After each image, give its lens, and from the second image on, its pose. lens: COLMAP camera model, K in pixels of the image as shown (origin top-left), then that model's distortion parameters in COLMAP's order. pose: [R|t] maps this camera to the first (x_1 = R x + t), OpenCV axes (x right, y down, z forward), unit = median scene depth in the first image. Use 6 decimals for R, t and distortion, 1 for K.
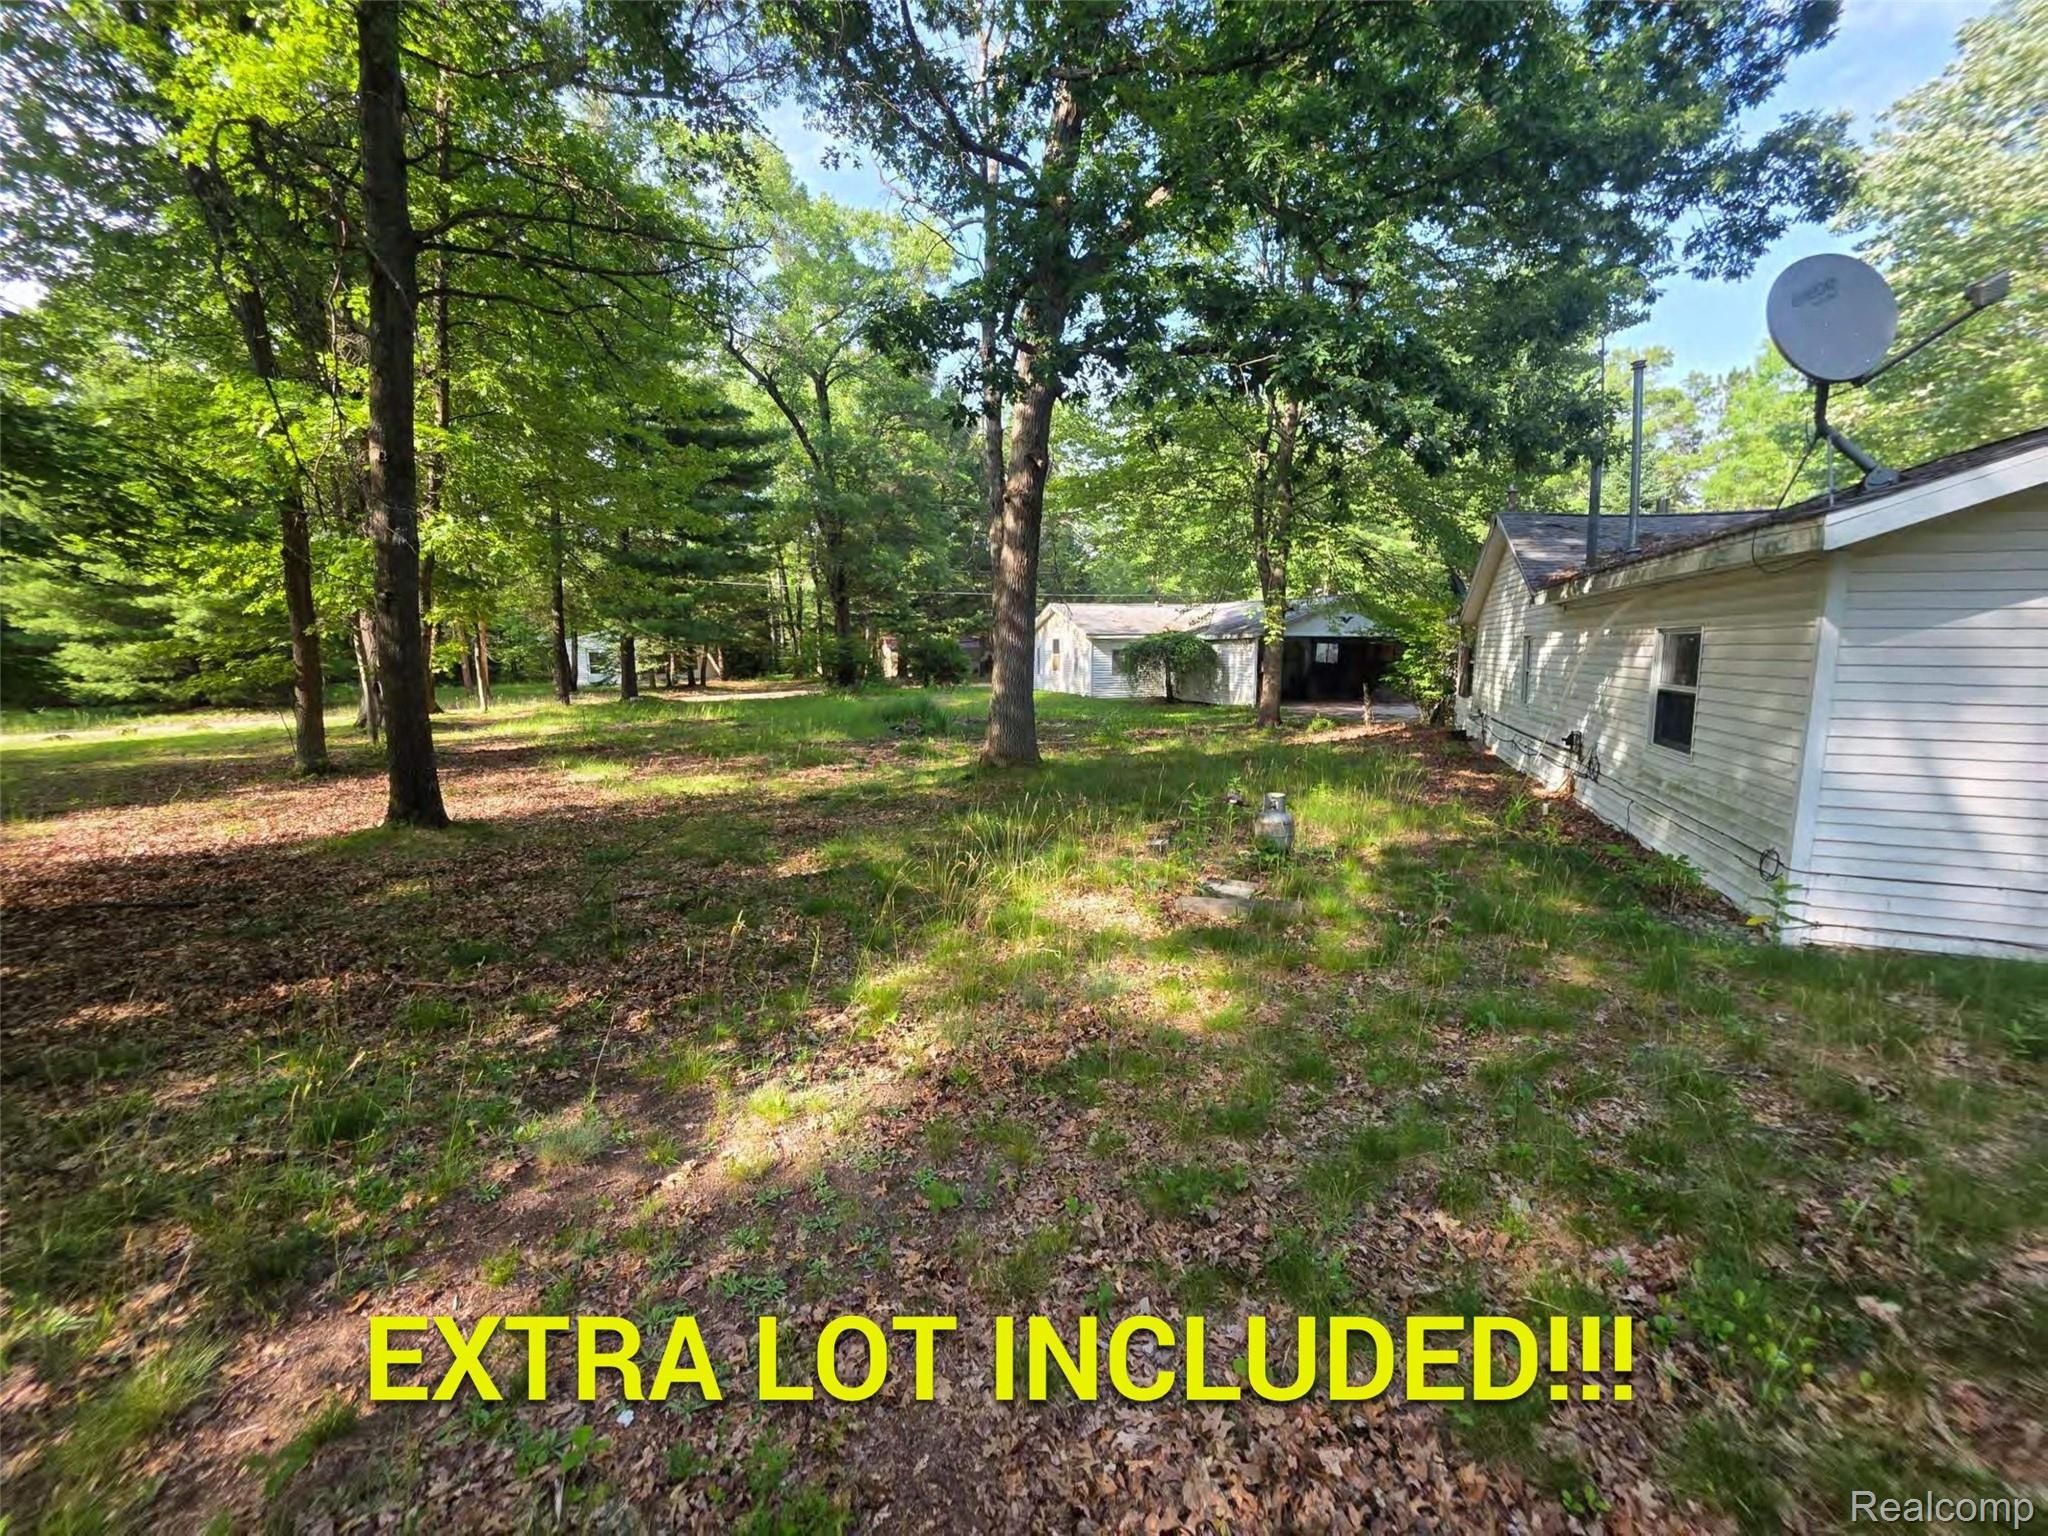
lens RADIAL K [[826.5, 0, 1034.3], [0, 826.5, 760.3], [0, 0, 1]] dist [0.000091, -0.000098]
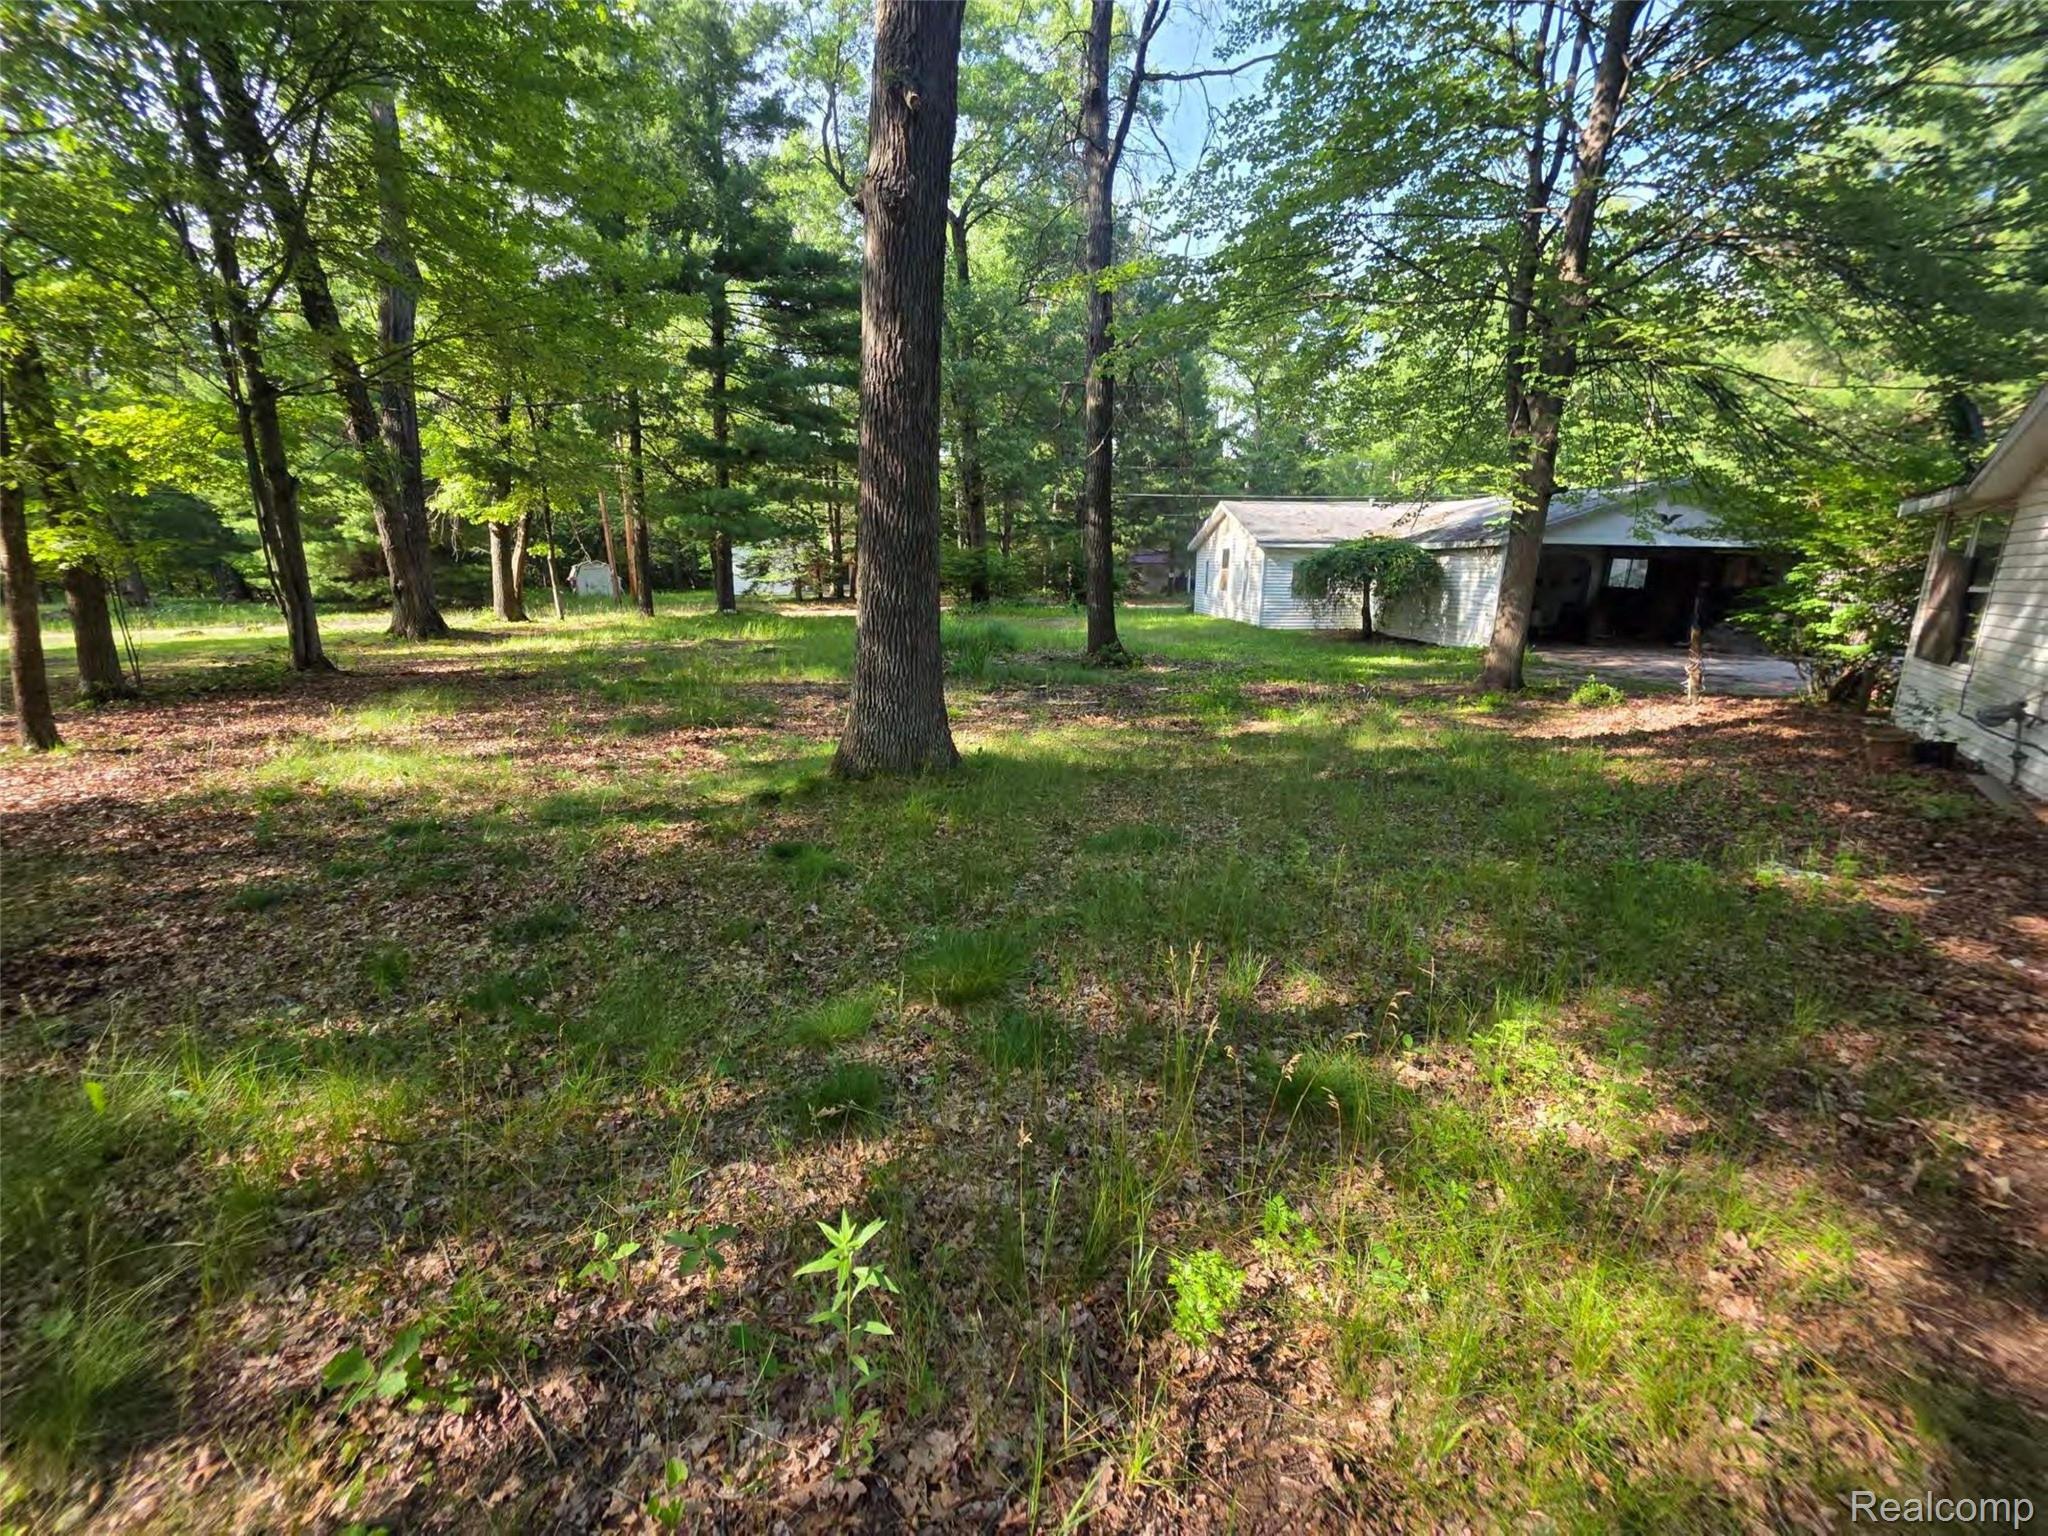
lens RADIAL K [[826.5, 0, 1034.3], [0, 826.5, 760.3], [0, 0, 1]] dist [0.000091, -0.000098]
pose [[0.961791, 0.077282, -0.262651, 0.086055], [-0.051516, 0.993282, 0.103617, -0.025565], [0.268894, -0.086127, 0.959311, 0.234079]]
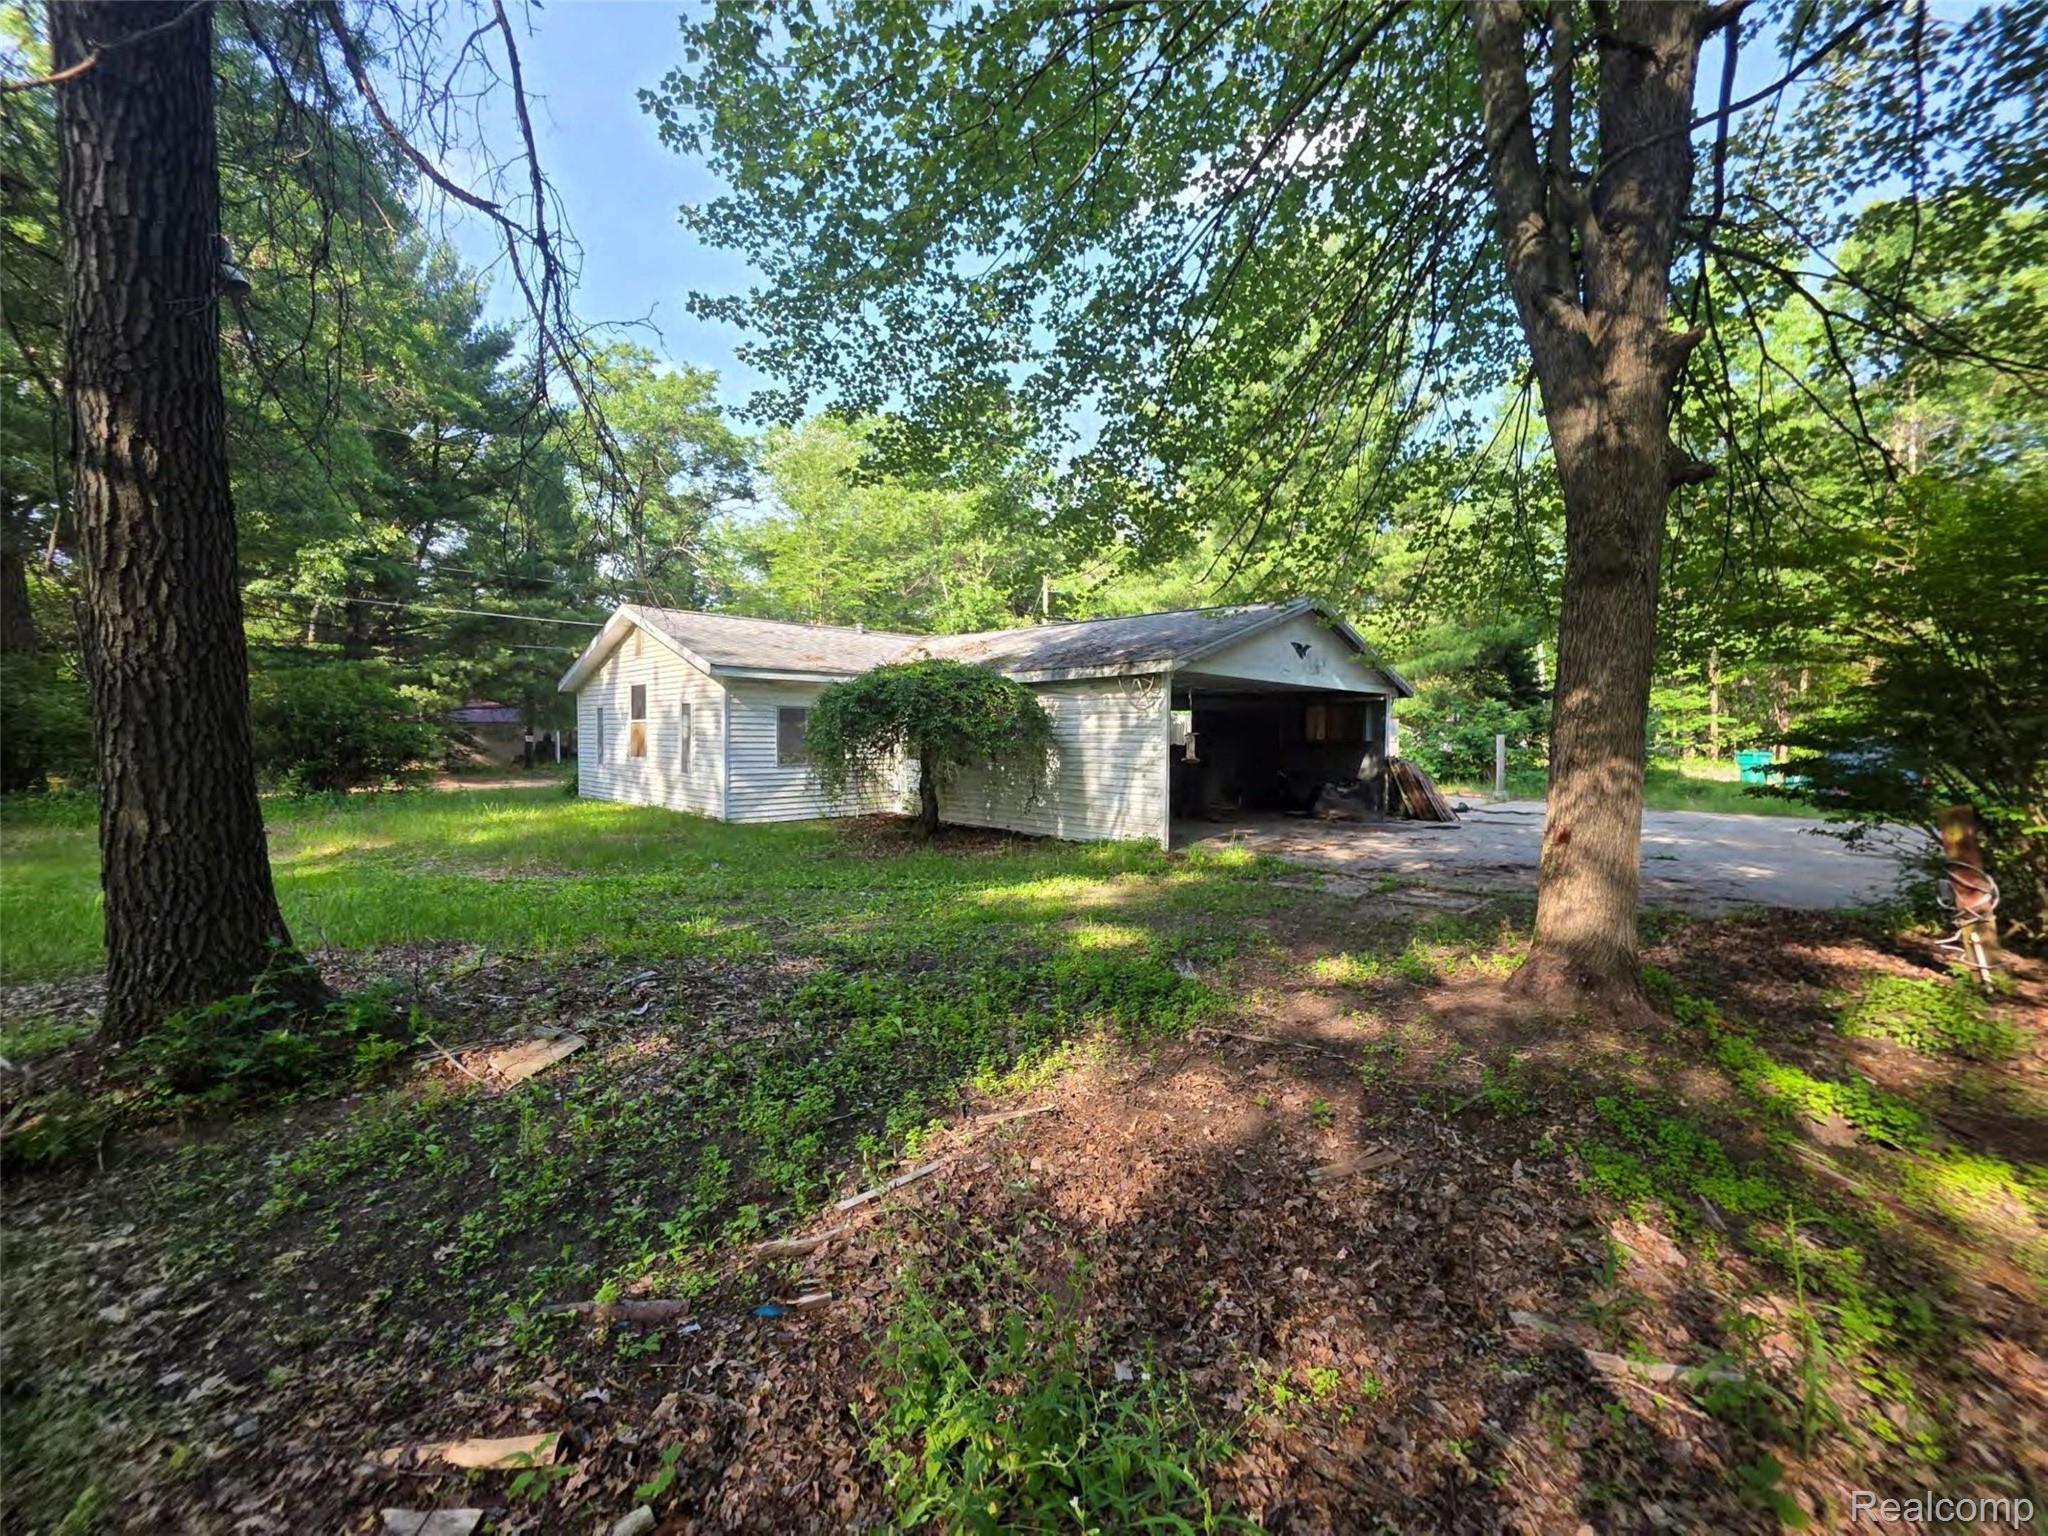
lens RADIAL K [[826.5, 0, 1034.3], [0, 826.5, 760.3], [0, 0, 1]] dist [0.000091, -0.000098]
pose [[0.908387, 0.003201, 0.418118, 0.040501], [0.042390, 0.994114, -0.099705, -0.065328], [-0.415976, 0.108295, 0.902904, 0.626195]]
